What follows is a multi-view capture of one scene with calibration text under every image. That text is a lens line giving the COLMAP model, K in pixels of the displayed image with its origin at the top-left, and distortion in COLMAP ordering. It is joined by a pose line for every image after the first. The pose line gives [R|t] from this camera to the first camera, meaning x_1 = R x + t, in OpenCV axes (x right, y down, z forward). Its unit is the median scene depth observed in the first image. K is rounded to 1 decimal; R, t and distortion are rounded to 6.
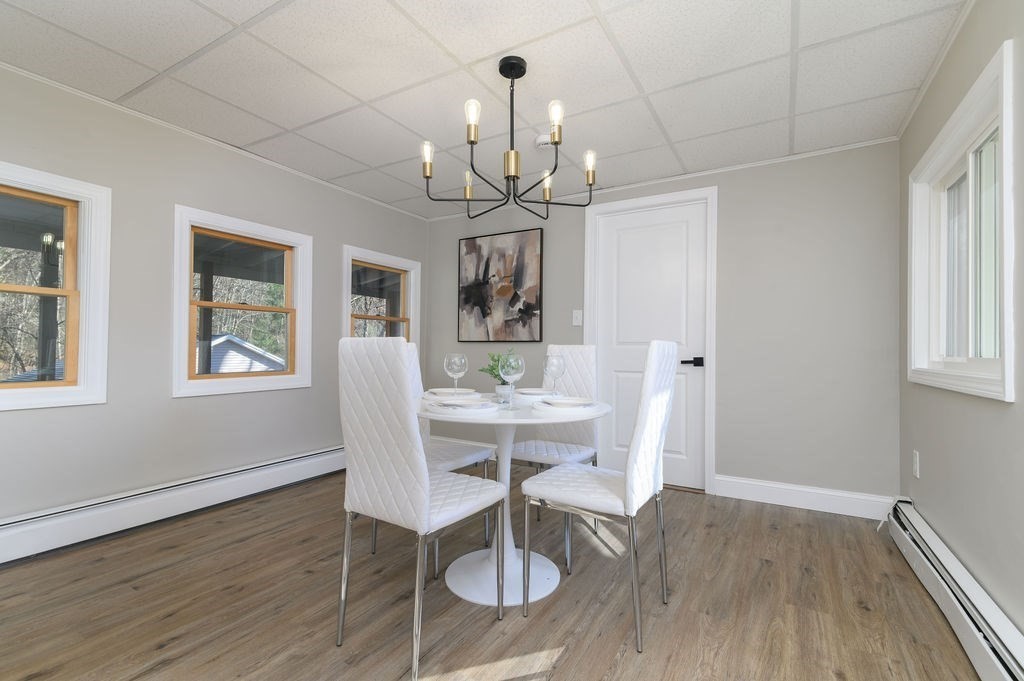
lens RADIAL K [[462.8, 0, 512.9], [0, 462.8, 342.9], [0, 0, 1]] dist [0.017576, -0.000184]
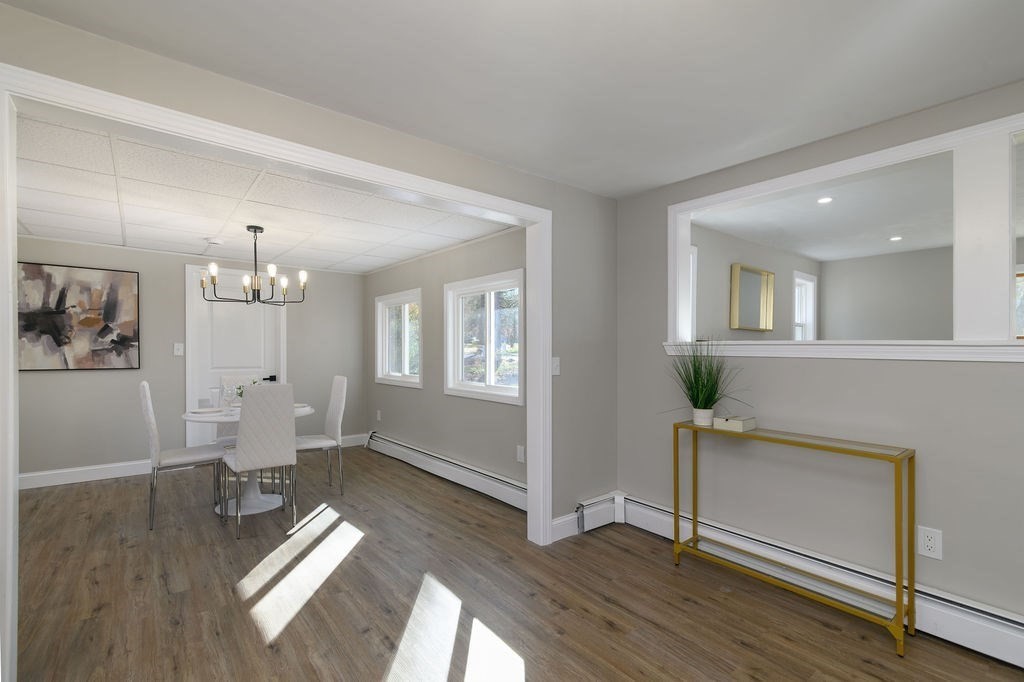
lens RADIAL K [[462.8, 0, 512.9], [0, 462.8, 343.4], [0, 0, 1]] dist [0.017576, -0.000184]
pose [[0.353063, 0.004874, 0.935587, -0.699676], [-0.020619, 0.999784, 0.002572, -0.086963], [-0.935372, -0.020199, 0.353087, -0.311245]]
